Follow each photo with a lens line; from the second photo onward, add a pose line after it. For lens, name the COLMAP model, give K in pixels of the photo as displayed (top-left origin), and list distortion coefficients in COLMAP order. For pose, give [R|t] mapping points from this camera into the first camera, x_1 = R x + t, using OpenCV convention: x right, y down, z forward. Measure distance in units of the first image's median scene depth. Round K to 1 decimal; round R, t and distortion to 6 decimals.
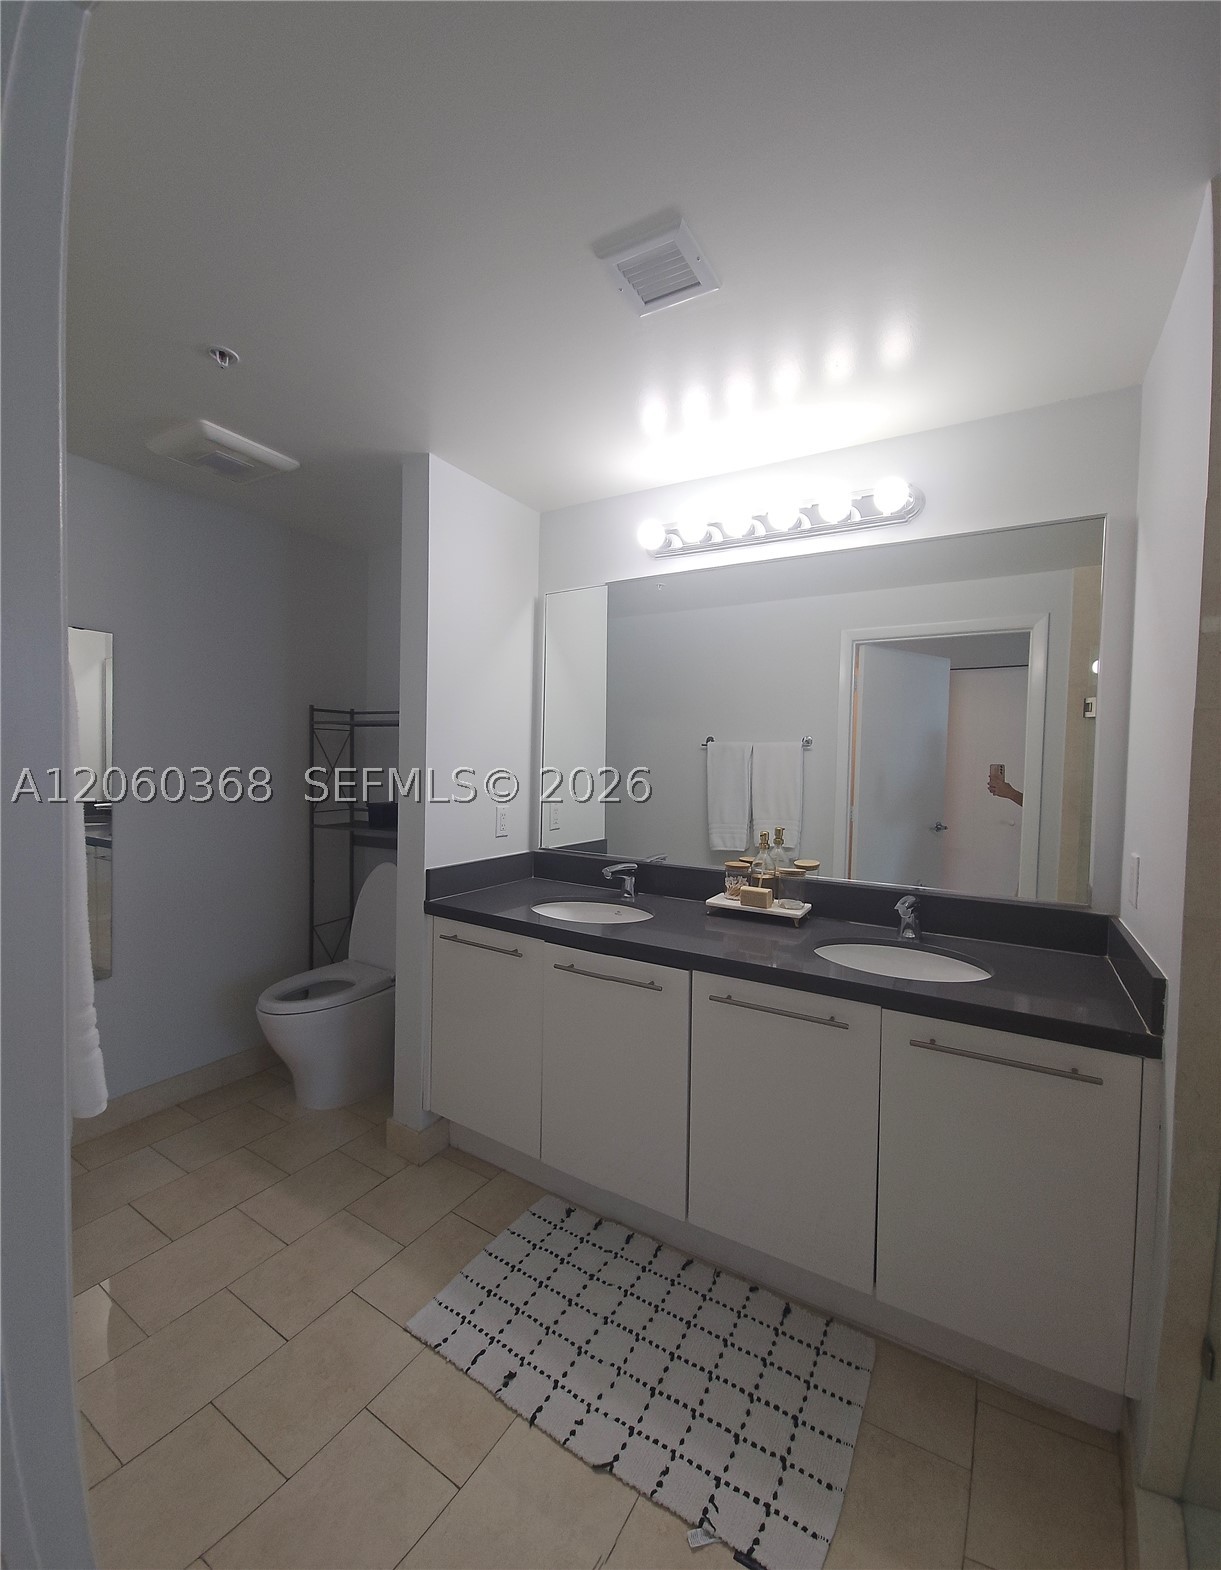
lens RADIAL K [[659.0, 0, 610.5], [0, 659.0, 785.0], [0, 0, 1]] dist [0.027005, -0.017732]
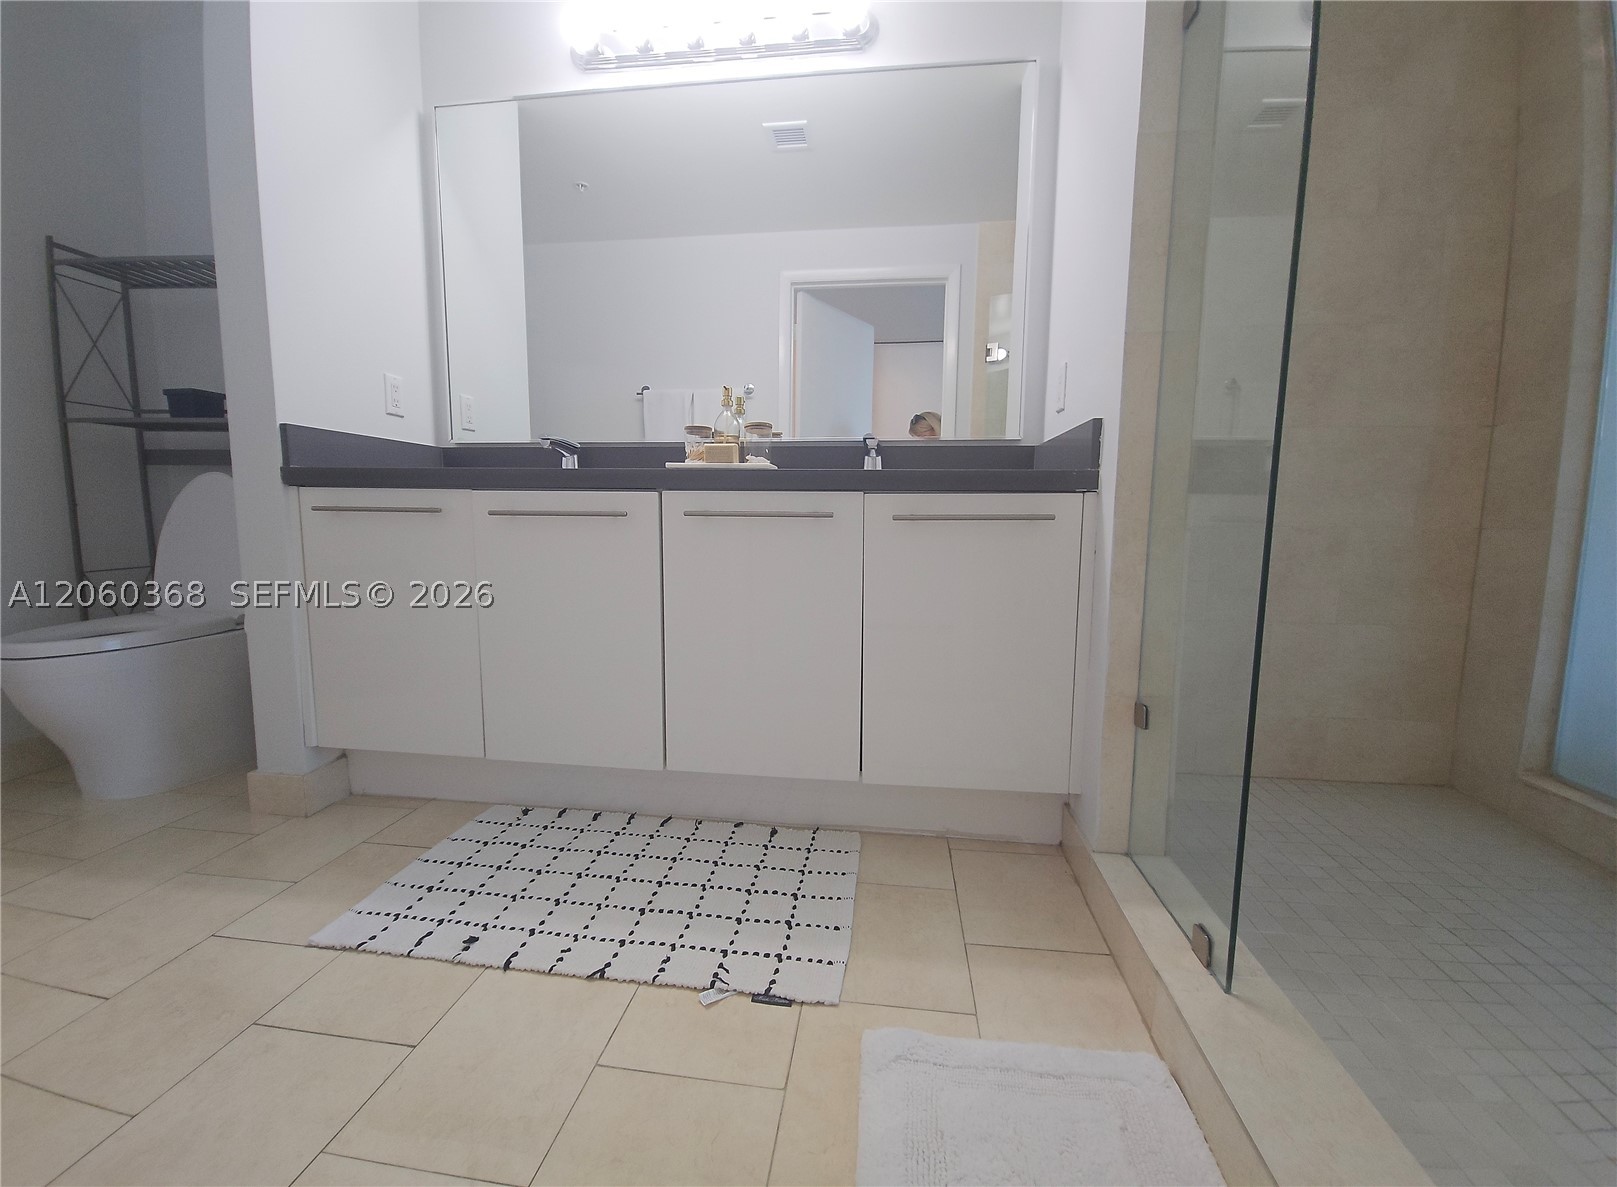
lens RADIAL K [[696.3, 0, 793.0], [0, 696.3, 607.1], [0, 0, 1]] dist [0.019612, 0.000323]
pose [[0.929105, -0.055977, 0.365554, -0.061485], [0.022488, 0.995200, 0.095239, 0.348502], [-0.369131, -0.080267, 0.925905, 0.065355]]
